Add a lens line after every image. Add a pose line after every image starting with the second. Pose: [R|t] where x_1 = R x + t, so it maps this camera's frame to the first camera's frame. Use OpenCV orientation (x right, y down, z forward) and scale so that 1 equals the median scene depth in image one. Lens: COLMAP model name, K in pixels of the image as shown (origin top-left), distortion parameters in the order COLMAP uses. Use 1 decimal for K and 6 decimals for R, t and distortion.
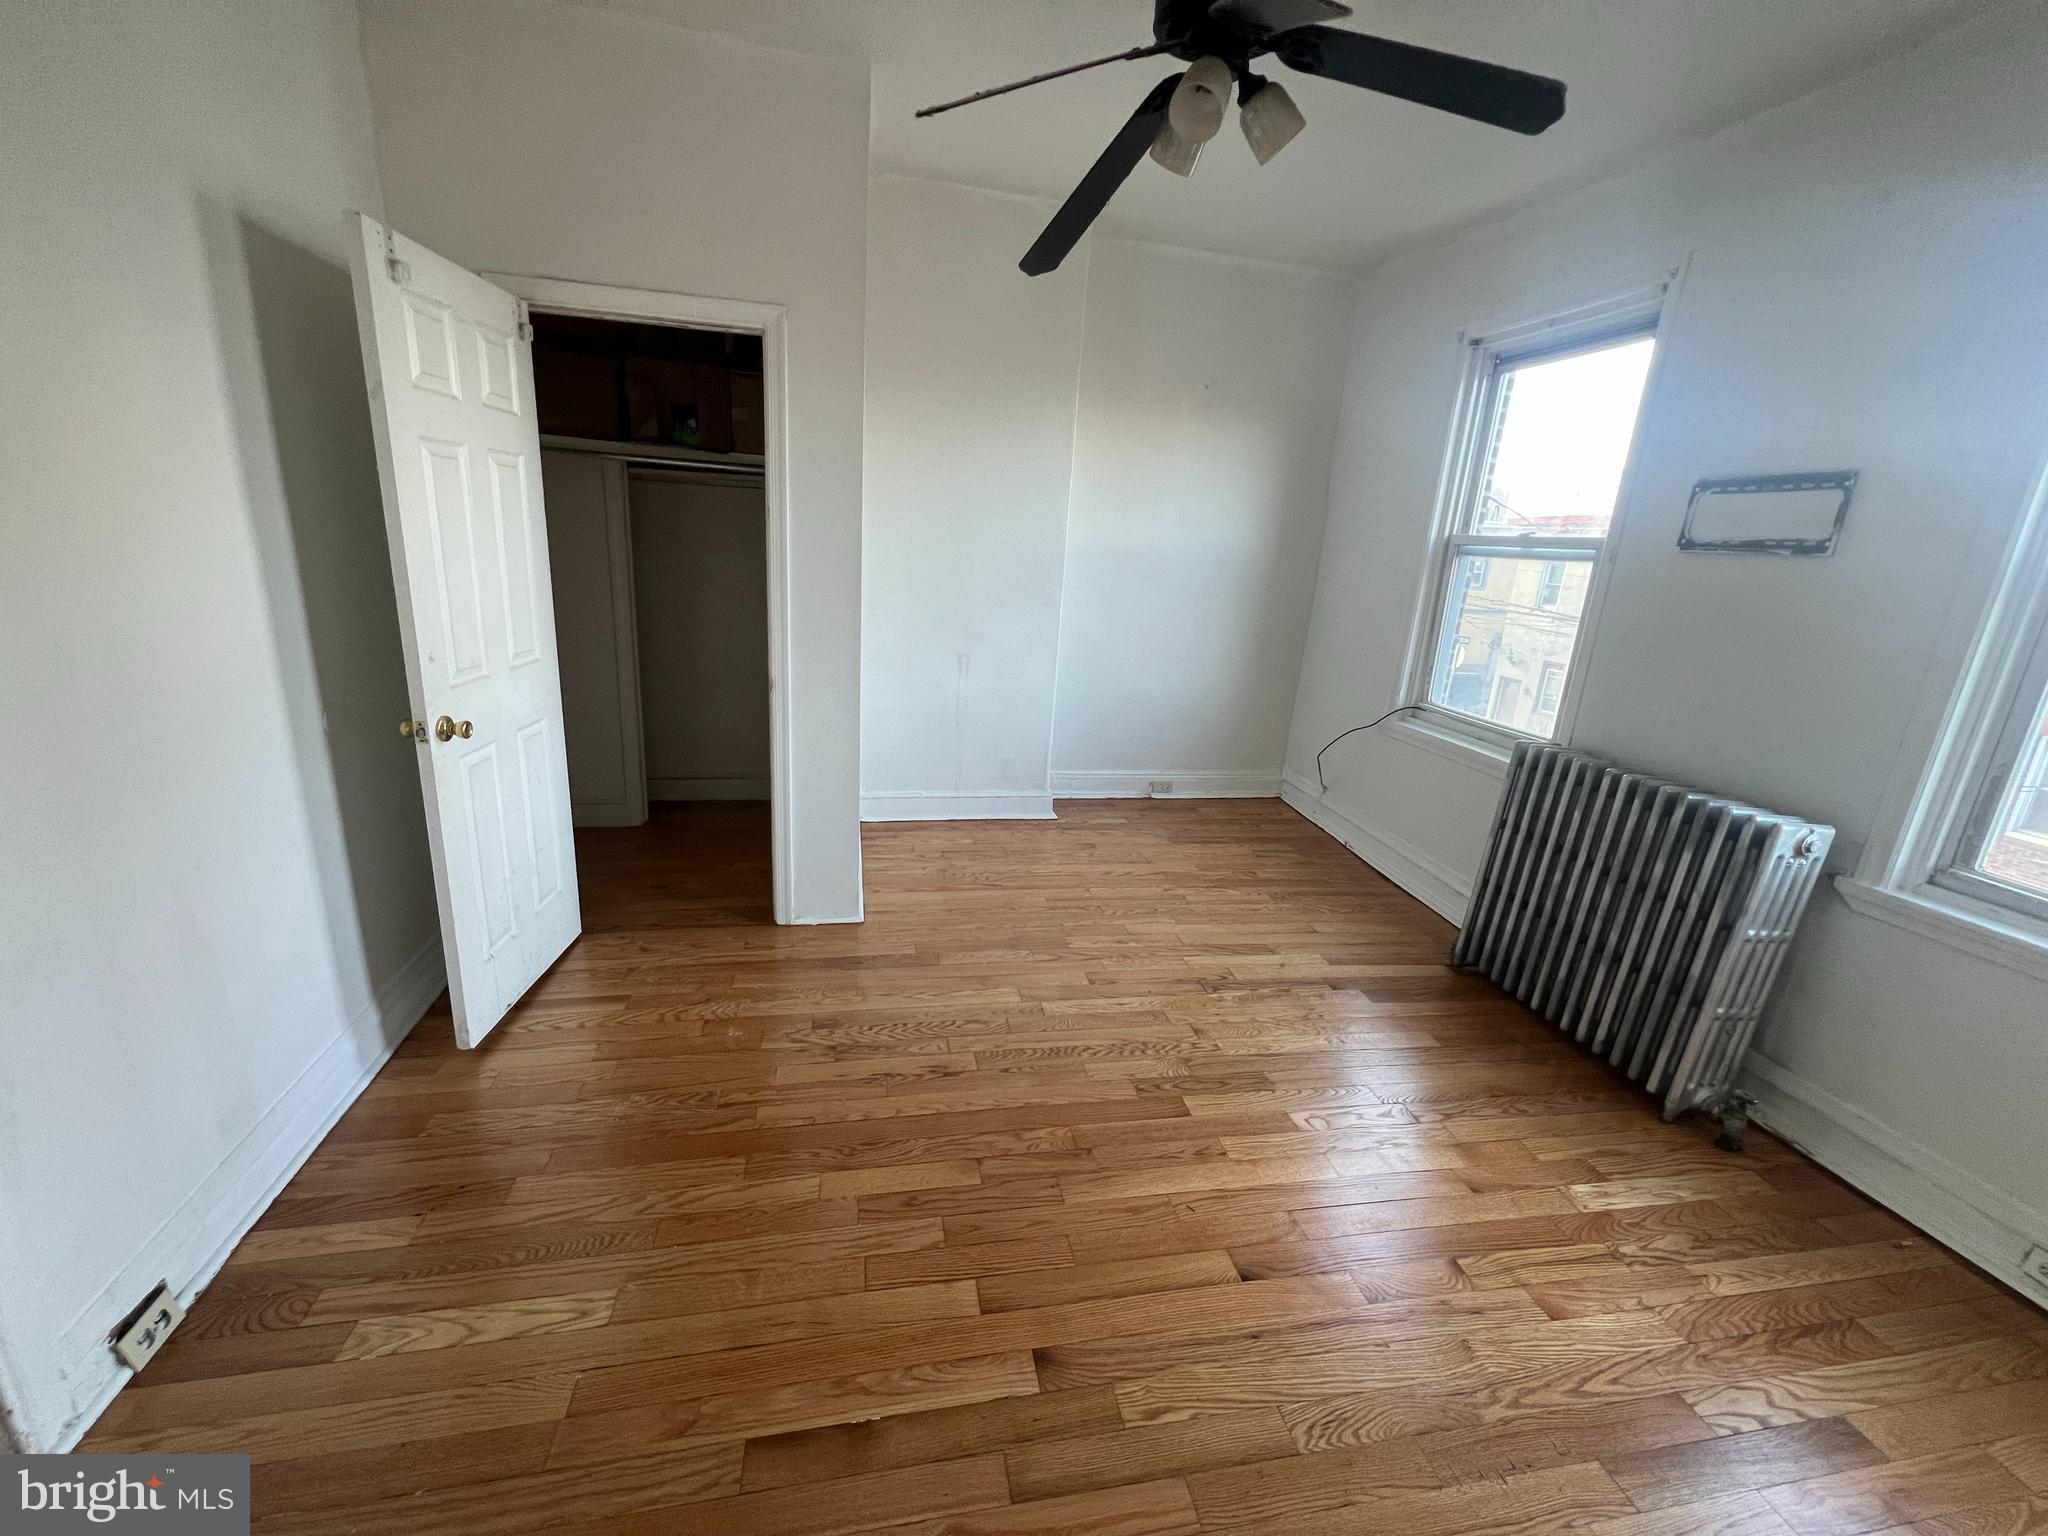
lens RADIAL K [[815.5, 0, 1020.0], [0, 815.5, 761.0], [0, 0, 1]] dist [-0.002223, 0.000647]
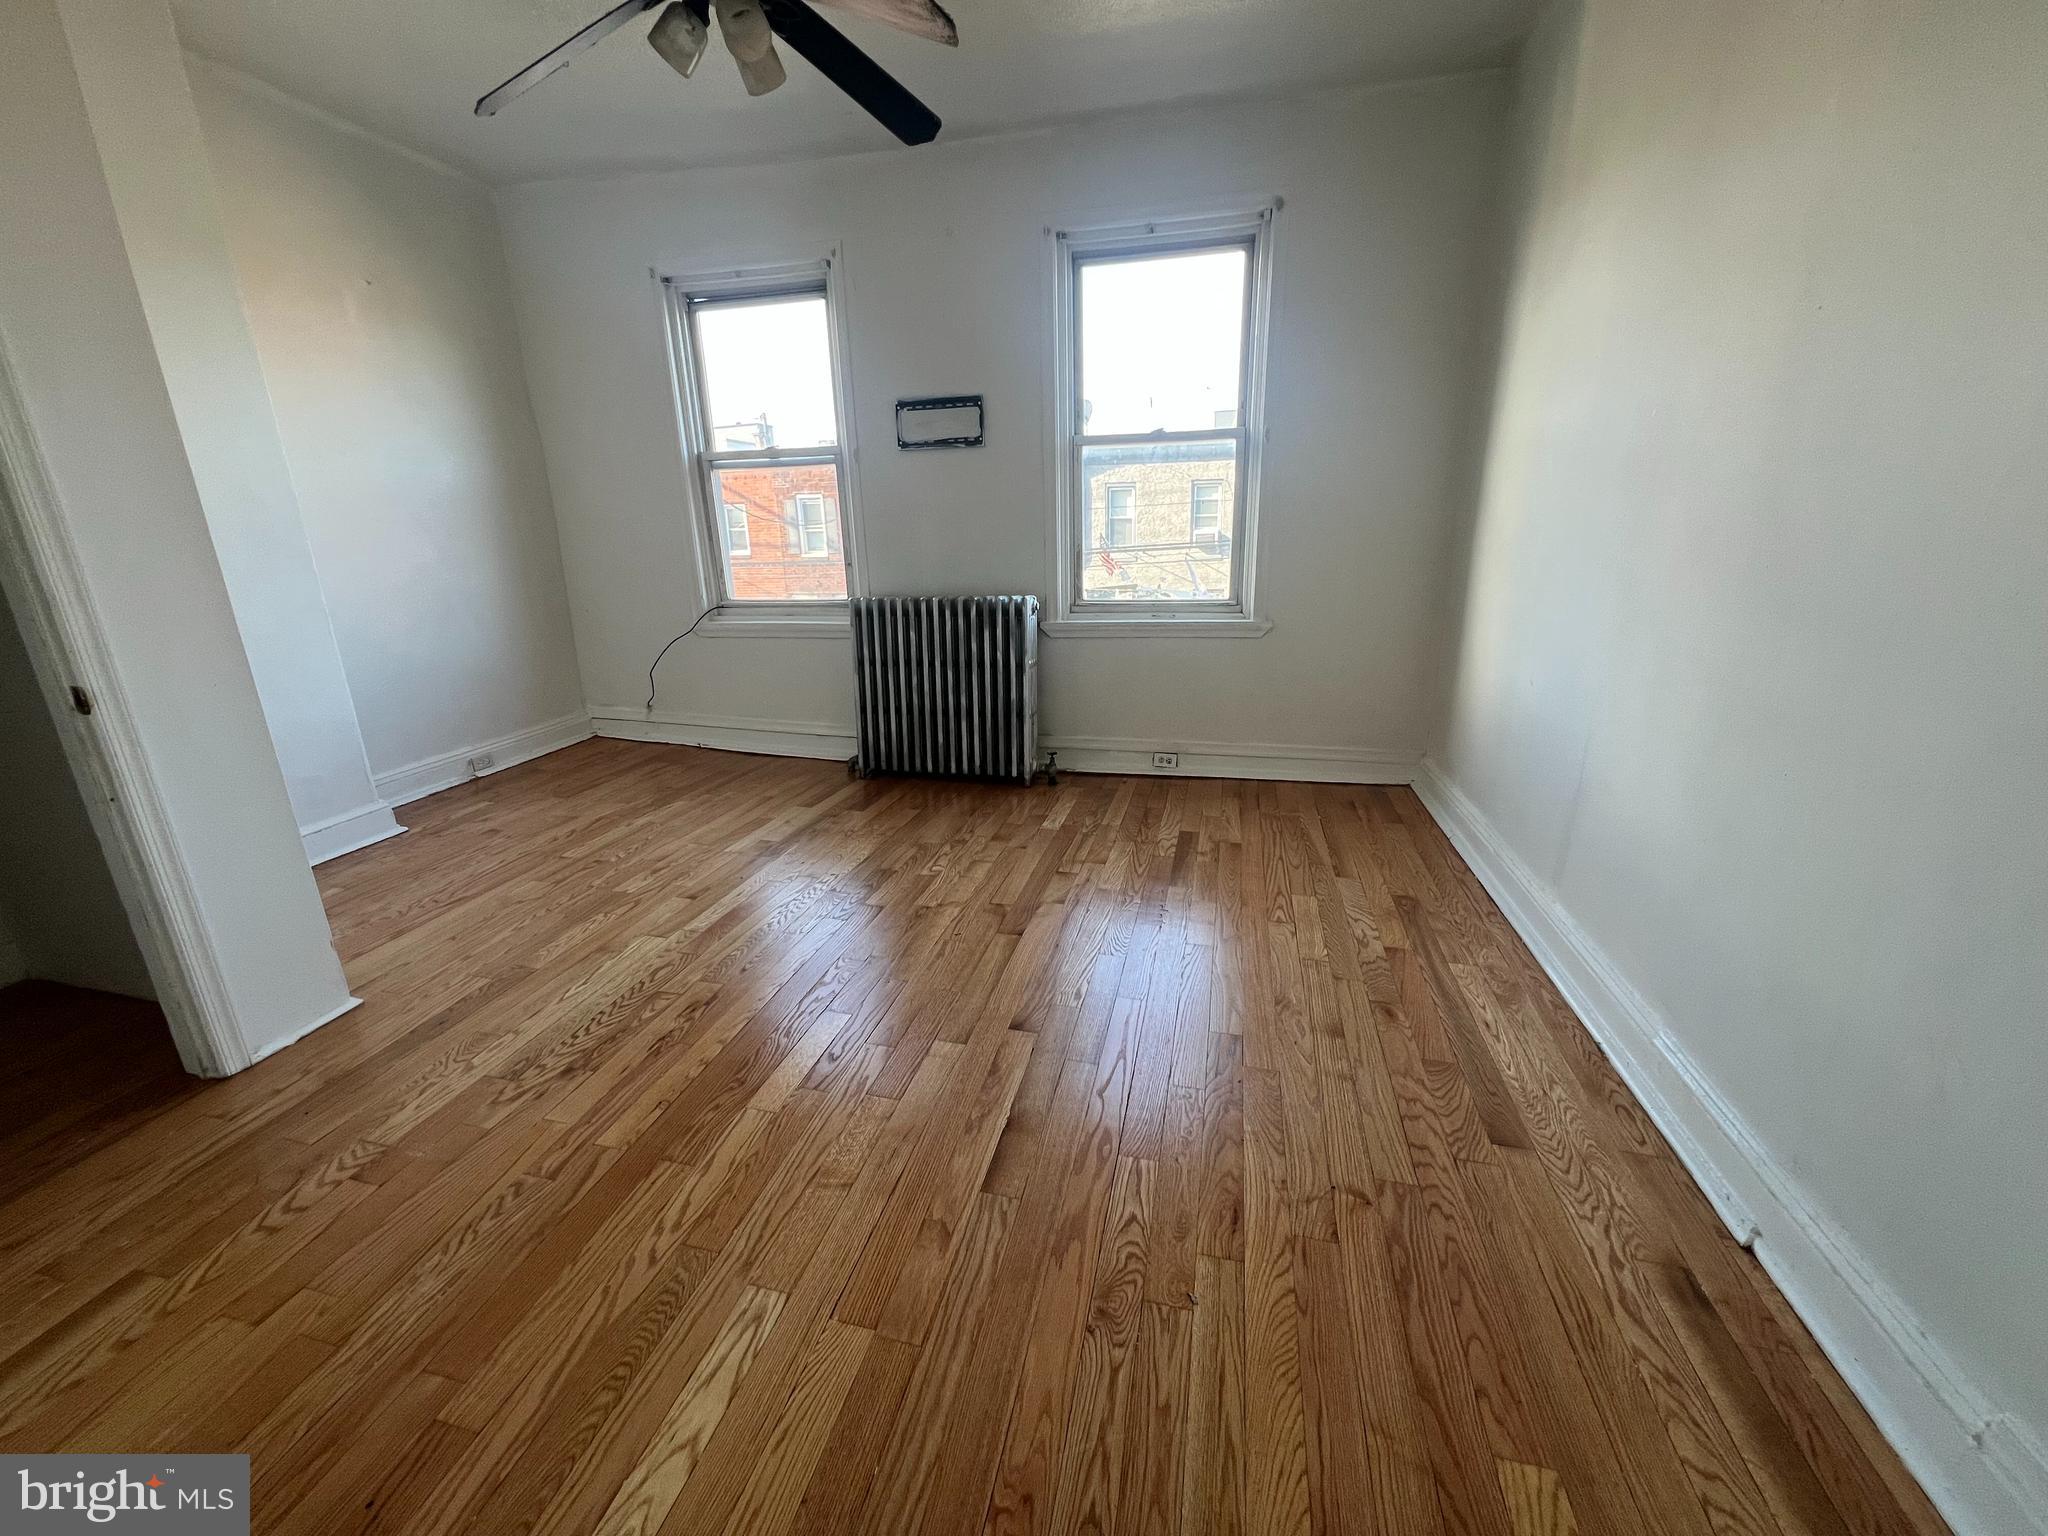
lens RADIAL K [[815.5, 0, 1020.0], [0, 815.5, 761.0], [0, 0, 1]] dist [-0.002223, 0.000647]
pose [[0.427335, -0.329480, 0.841919, -0.499531], [0.292443, 0.931542, 0.216117, 0.016691], [-0.855489, 0.153859, 0.494435, 0.134302]]
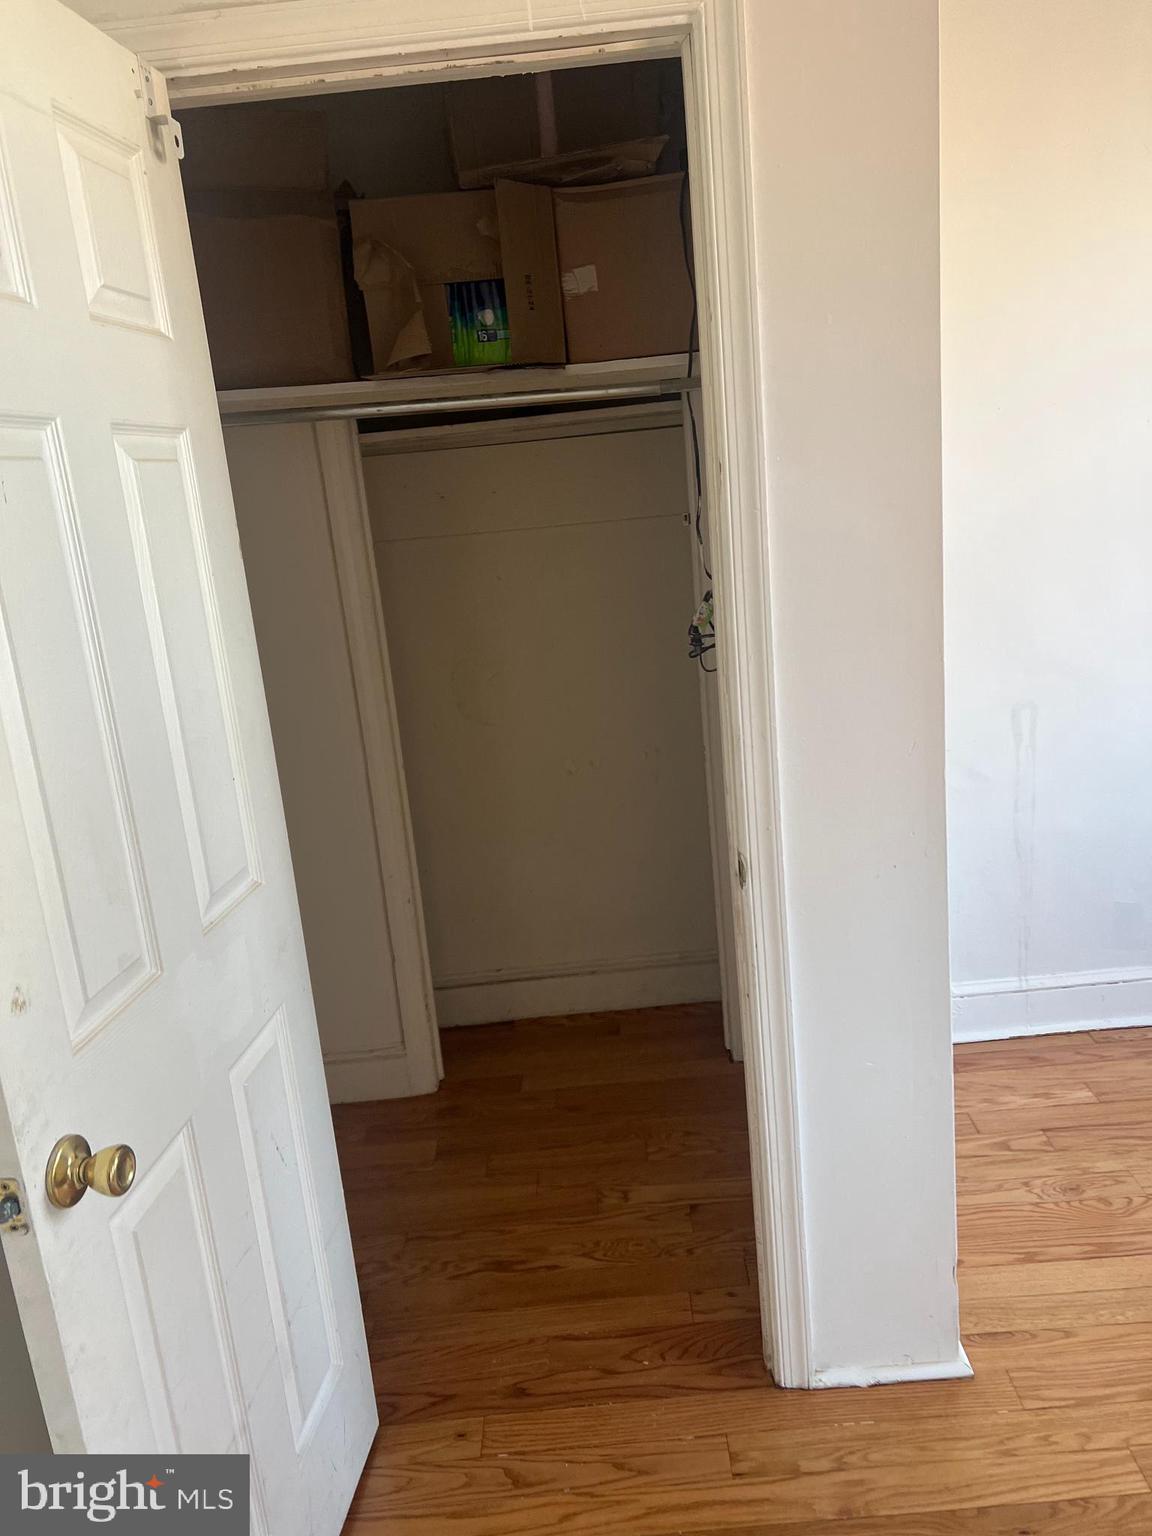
lens RADIAL K [[1141.3, 0, 581.5], [0, 1141.3, 789.9], [0, 0, 1]] dist [0.001779, -0.001569]
pose [[0.968183, -0.091721, -0.232830, -0.235196], [0.091488, 0.995736, -0.011823, -0.132025], [0.232922, -0.009854, 0.972446, 0.379483]]
